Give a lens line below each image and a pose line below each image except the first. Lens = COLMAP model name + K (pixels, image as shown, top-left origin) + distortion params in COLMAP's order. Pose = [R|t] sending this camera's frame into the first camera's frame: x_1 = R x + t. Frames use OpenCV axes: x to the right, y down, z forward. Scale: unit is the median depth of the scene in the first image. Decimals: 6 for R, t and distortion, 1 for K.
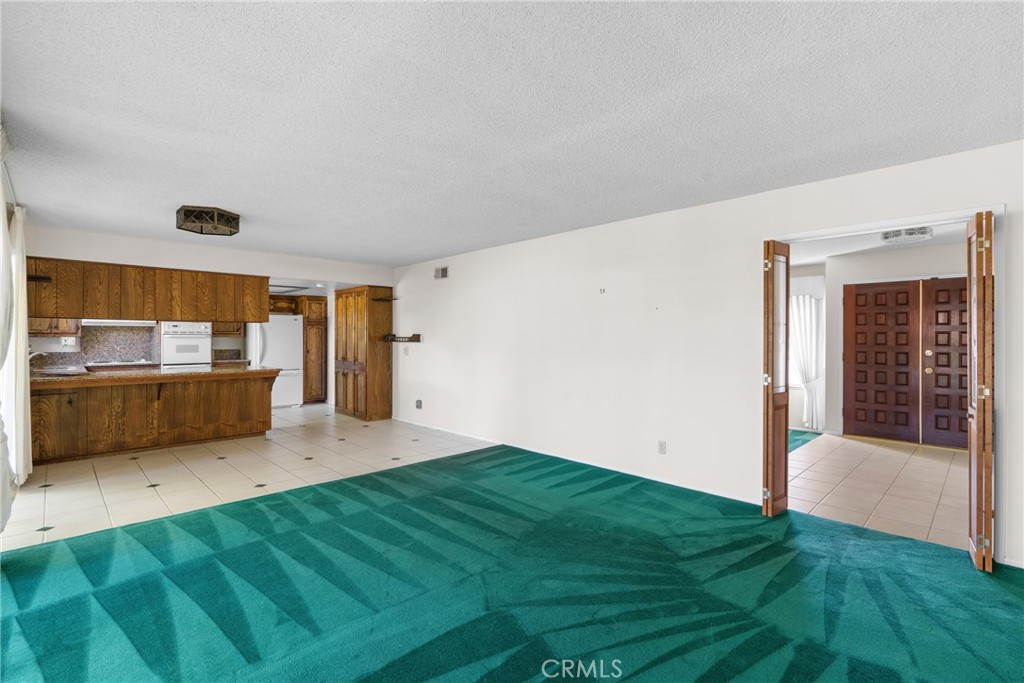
lens RADIAL K [[468.9, 0, 512.5], [0, 468.9, 335.4], [0, 0, 1]] dist [-0.001954, 0.002372]
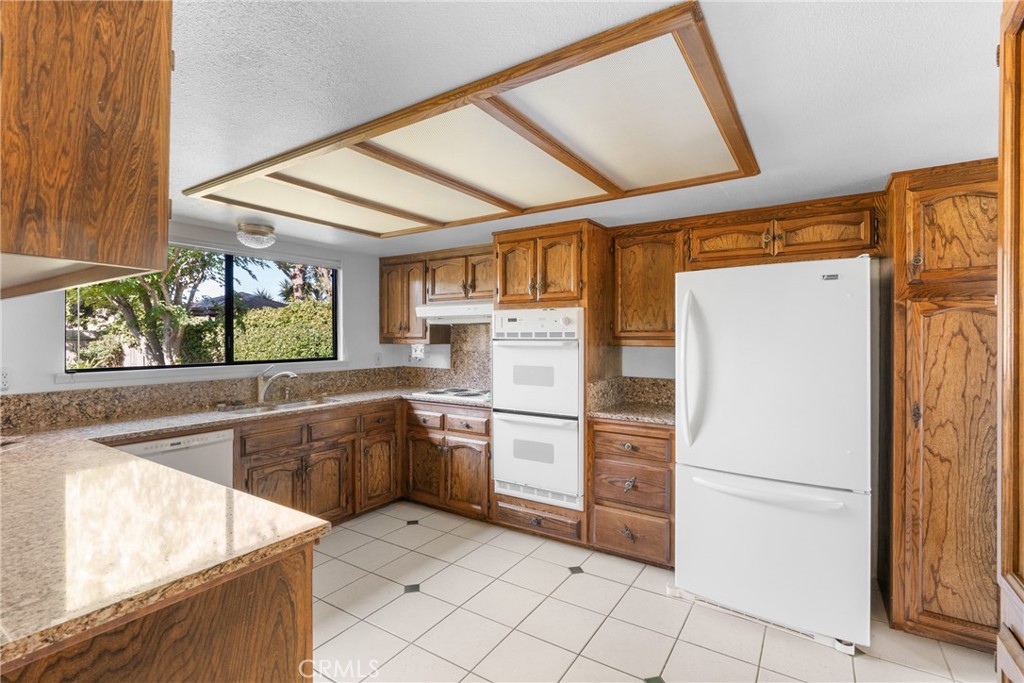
lens RADIAL K [[468.9, 0, 518.2], [0, 468.9, 336.2], [0, 0, 1]] dist [-0.001954, 0.002372]
pose [[0.225476, -0.005567, -0.974233, -0.305053], [-0.001324, 0.999981, -0.006020, -0.002776], [0.974248, 0.002648, 0.225464, 0.901249]]
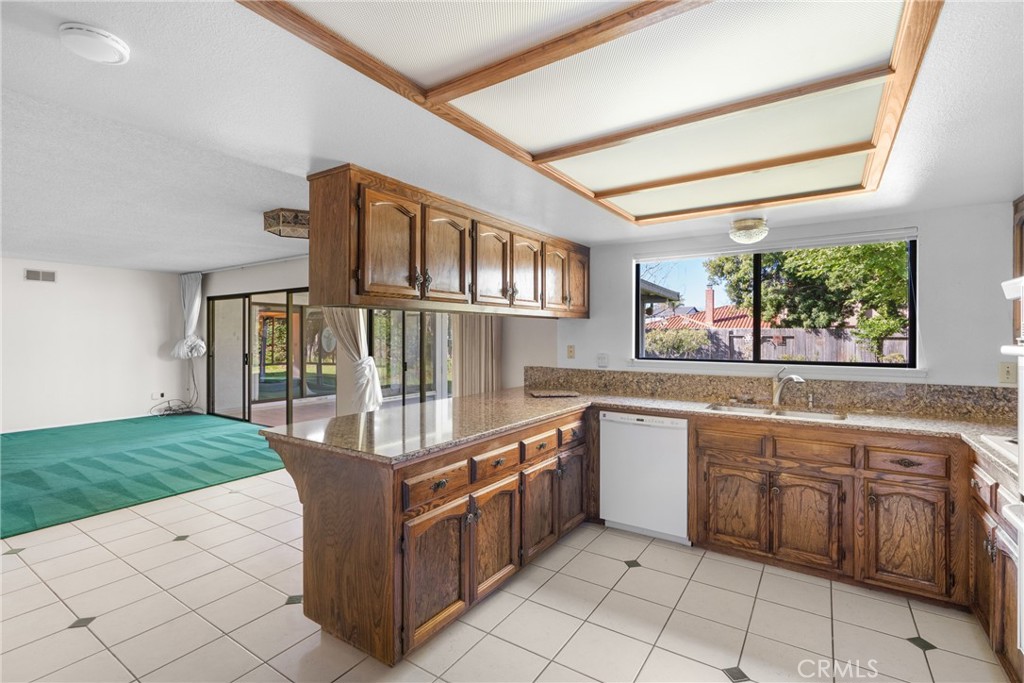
lens RADIAL K [[468.9, 0, 522.6], [0, 468.9, 335.2], [0, 0, 1]] dist [-0.001954, 0.002372]
pose [[-0.975231, -0.004509, -0.221144, -0.479219], [-0.005227, 0.999983, 0.002664, -0.004307], [0.221128, 0.003754, -0.975238, 1.114786]]
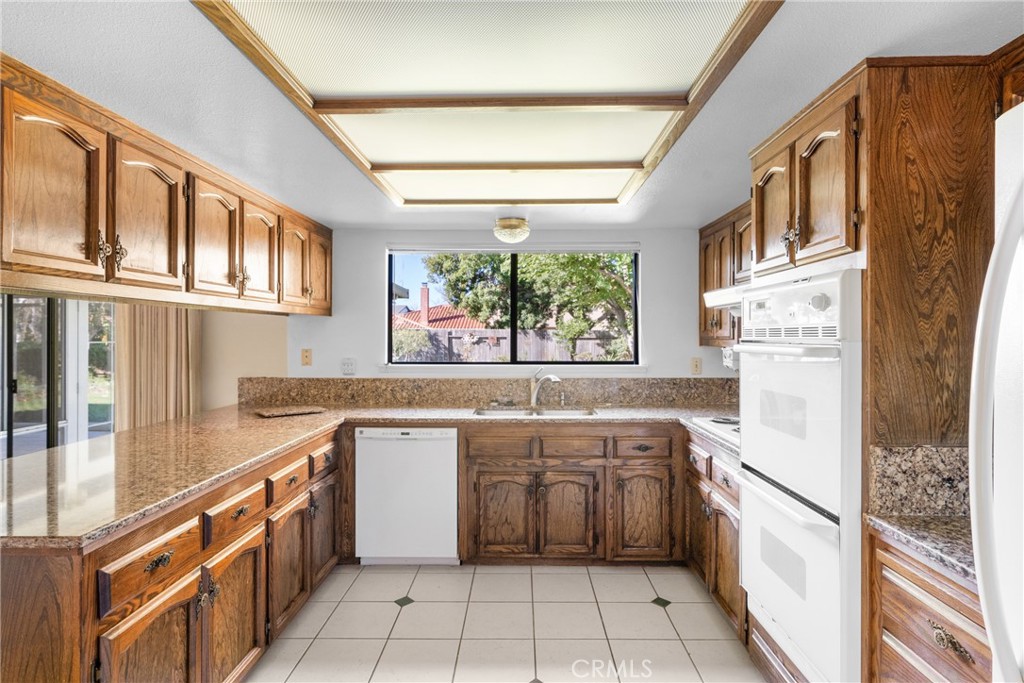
lens RADIAL K [[525.3, 0, 518.9], [0, 525.3, 335.2], [0, 0, 1]] dist [-0.003120, 0.004677]
pose [[-0.703615, -0.004786, -0.710566, -0.447576], [-0.004642, 0.999987, -0.002139, -0.004236], [0.710567, 0.001794, -0.703628, 1.081558]]
